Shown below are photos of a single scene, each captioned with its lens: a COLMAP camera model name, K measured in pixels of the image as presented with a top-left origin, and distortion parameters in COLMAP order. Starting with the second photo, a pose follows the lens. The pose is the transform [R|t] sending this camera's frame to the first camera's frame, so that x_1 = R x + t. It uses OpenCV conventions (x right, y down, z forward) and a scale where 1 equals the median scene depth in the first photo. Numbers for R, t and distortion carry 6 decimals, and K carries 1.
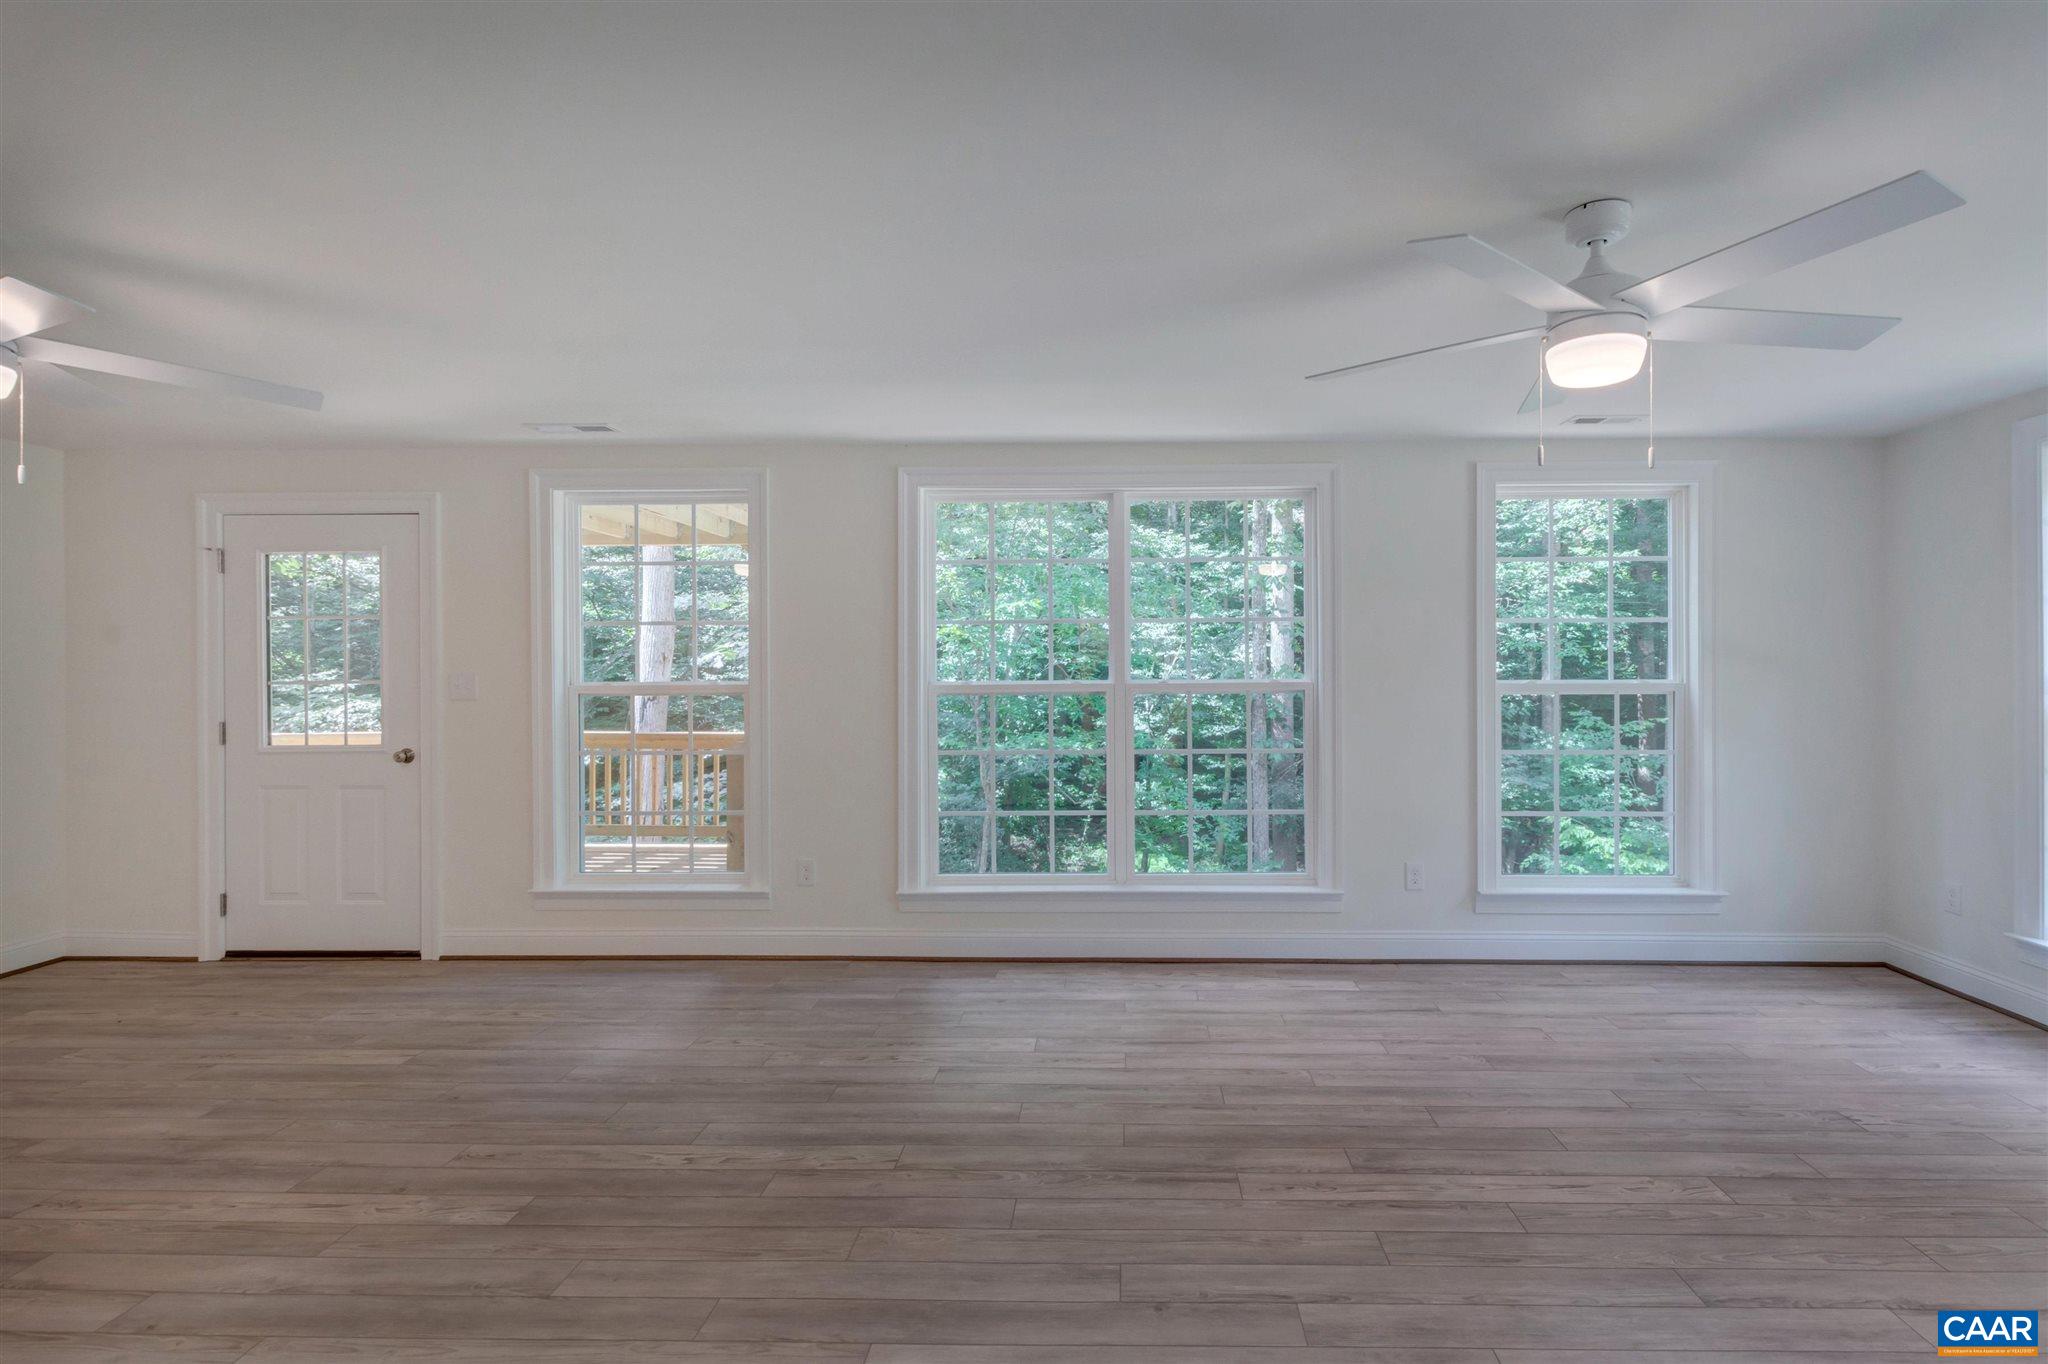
lens RADIAL K [[916.9, 0, 1079.3], [0, 916.9, 667.9], [0, 0, 1]] dist [0.003632, -0.001369]
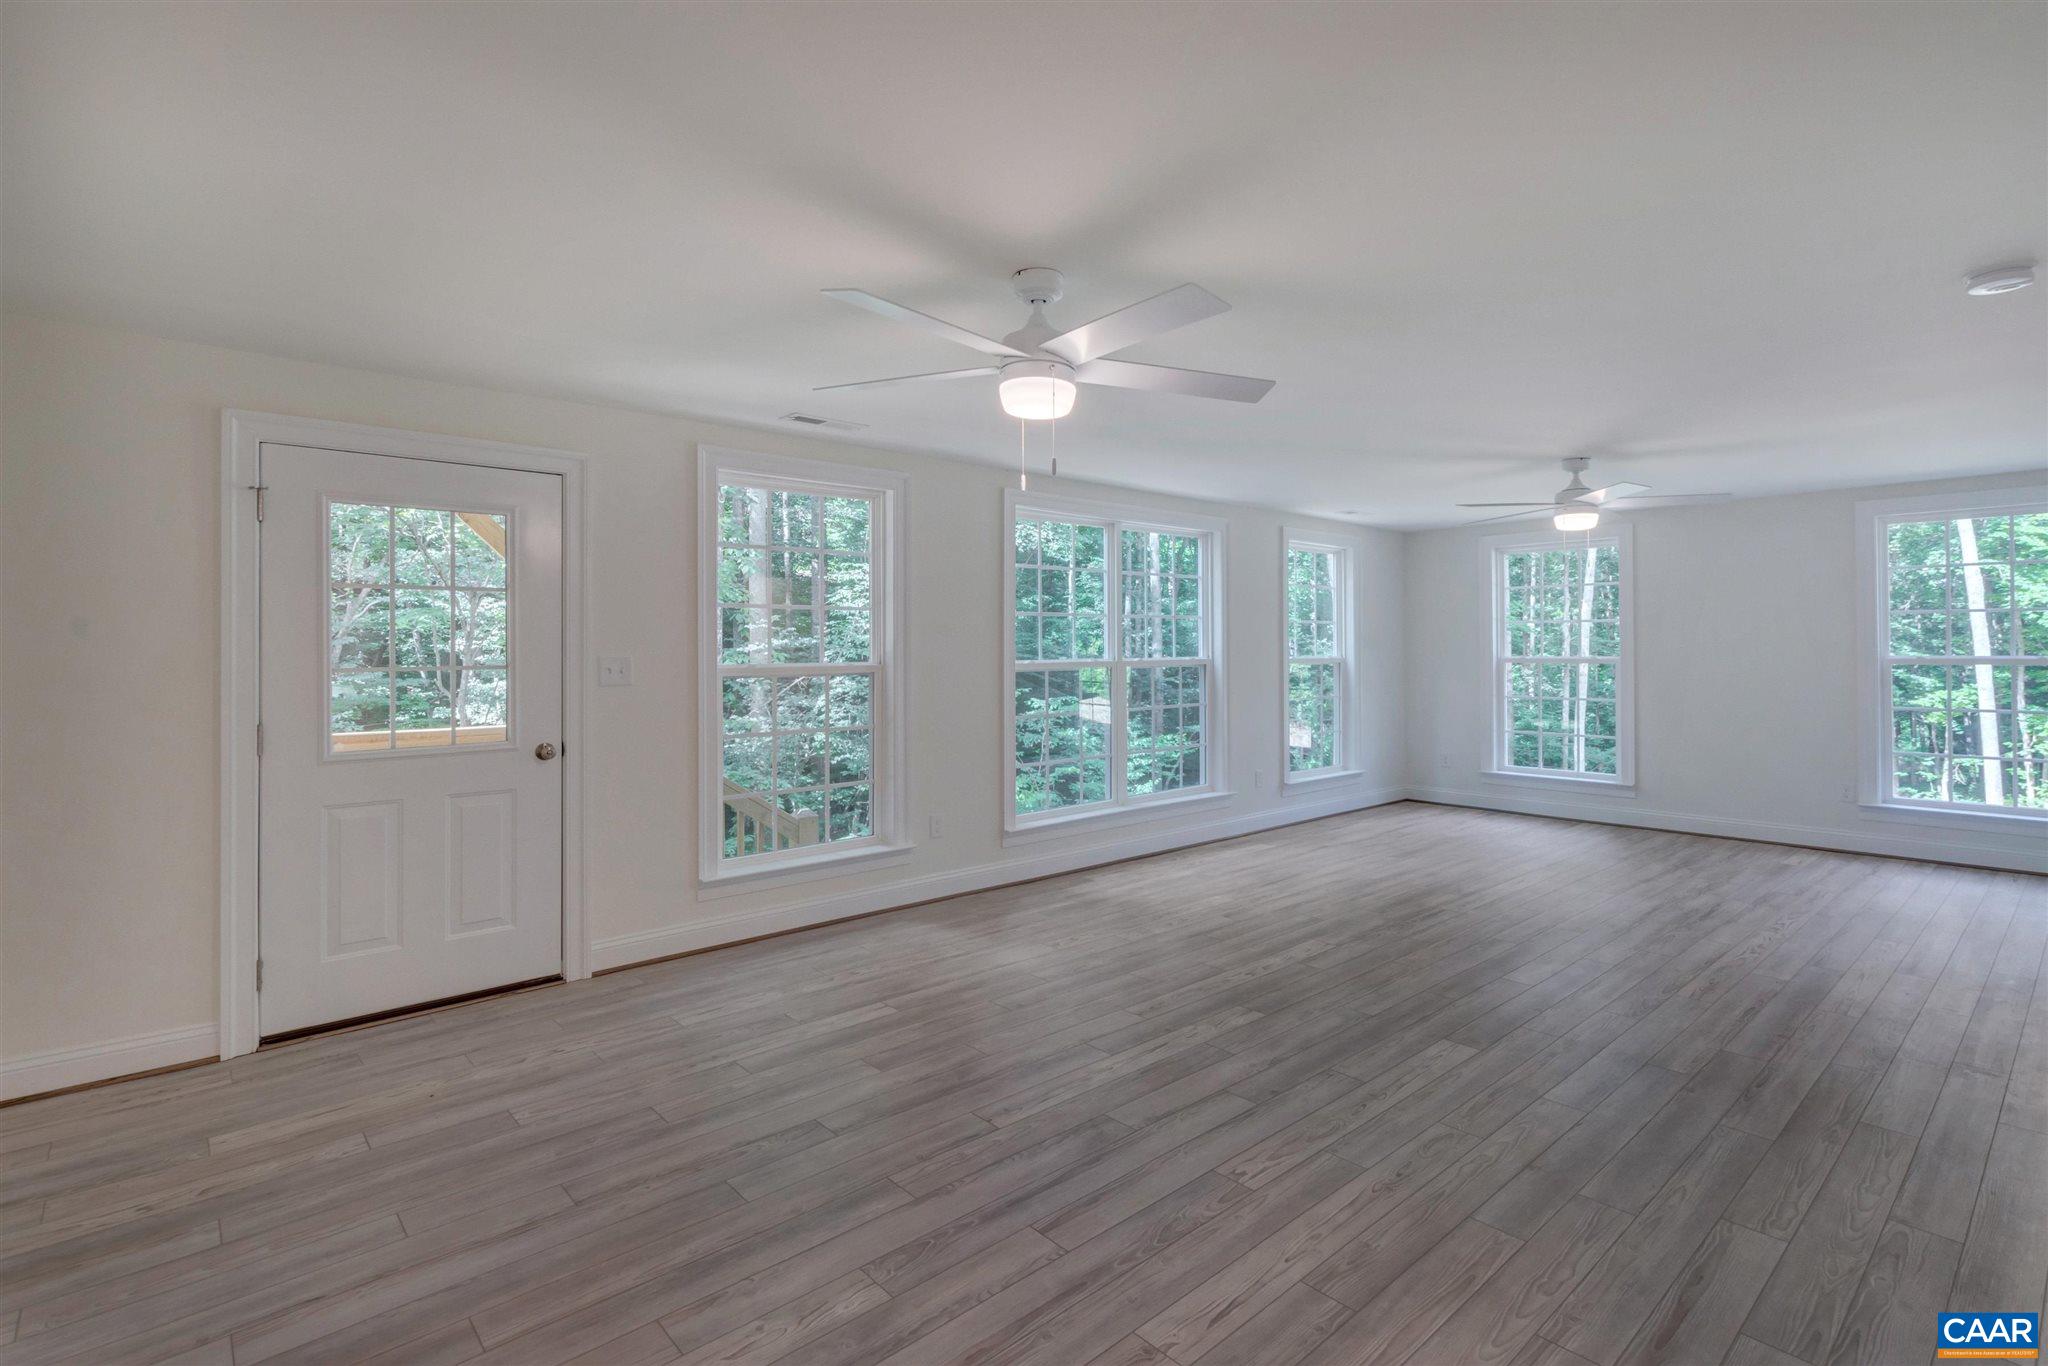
lens RADIAL K [[919.8, 0, 984.4], [0, 919.8, 645.9], [0, 0, 1]] dist [0.000850, 0.000215]
pose [[0.766304, 0.001442, 0.642476, -1.235975], [0.003544, 0.999973, -0.006472, 0.003758], [-0.642468, 0.007236, 0.766278, 0.083914]]
